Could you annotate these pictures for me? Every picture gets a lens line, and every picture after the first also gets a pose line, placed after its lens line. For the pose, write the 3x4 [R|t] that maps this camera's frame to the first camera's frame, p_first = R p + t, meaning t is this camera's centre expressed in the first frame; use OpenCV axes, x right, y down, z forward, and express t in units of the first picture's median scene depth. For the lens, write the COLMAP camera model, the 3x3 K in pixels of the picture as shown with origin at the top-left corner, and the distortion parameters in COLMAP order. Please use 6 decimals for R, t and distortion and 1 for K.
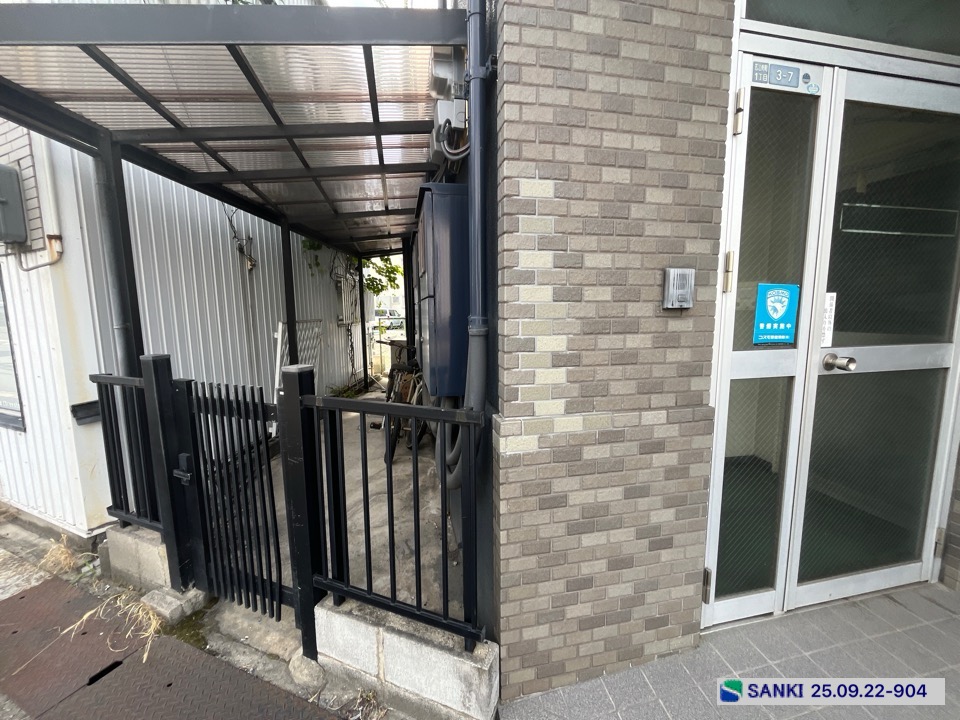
lens RADIAL K [[389.9, 0, 476.8], [0, 389.9, 360.5], [0, 0, 1]] dist [-0.002621, 0.000216]
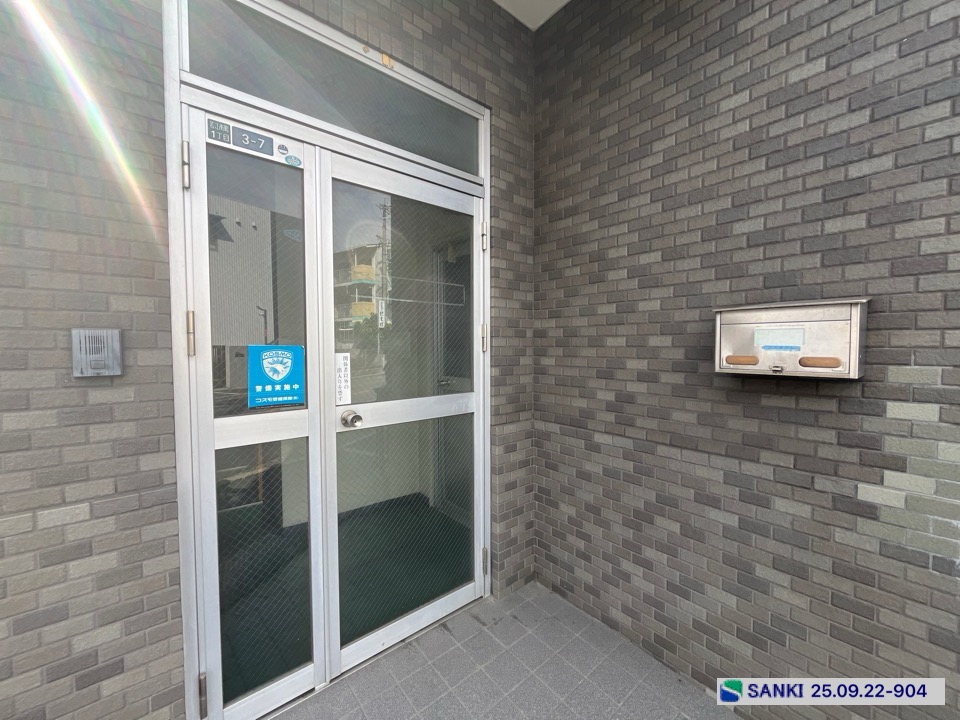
lens RADIAL K [[389.9, 0, 476.8], [0, 389.9, 360.5], [0, 0, 1]] dist [-0.002621, 0.000216]
pose [[0.882415, -0.009758, 0.470371, 0.849721], [0.051345, 0.995811, -0.075663, -0.064321], [-0.467662, 0.090917, 0.879219, -0.107775]]
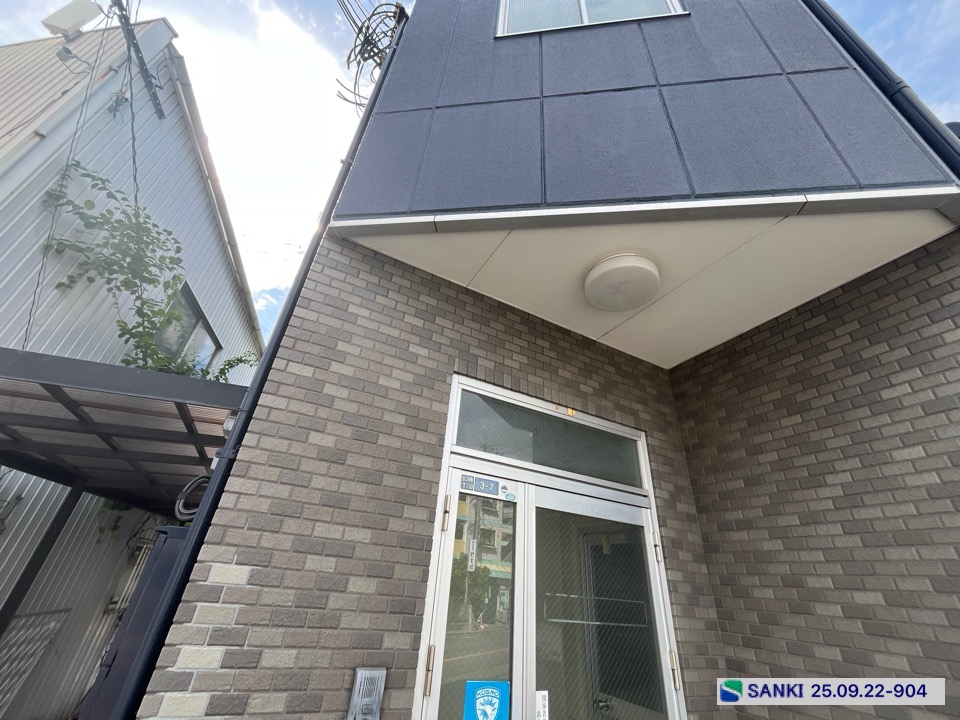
lens RADIAL K [[389.9, 0, 476.8], [0, 389.9, 360.5], [0, 0, 1]] dist [-0.002621, 0.000216]
pose [[0.959052, 0.207570, 0.192702, 0.426011], [-0.049796, 0.793348, -0.606729, -0.271190], [-0.278818, 0.572289, 0.771198, -0.276341]]
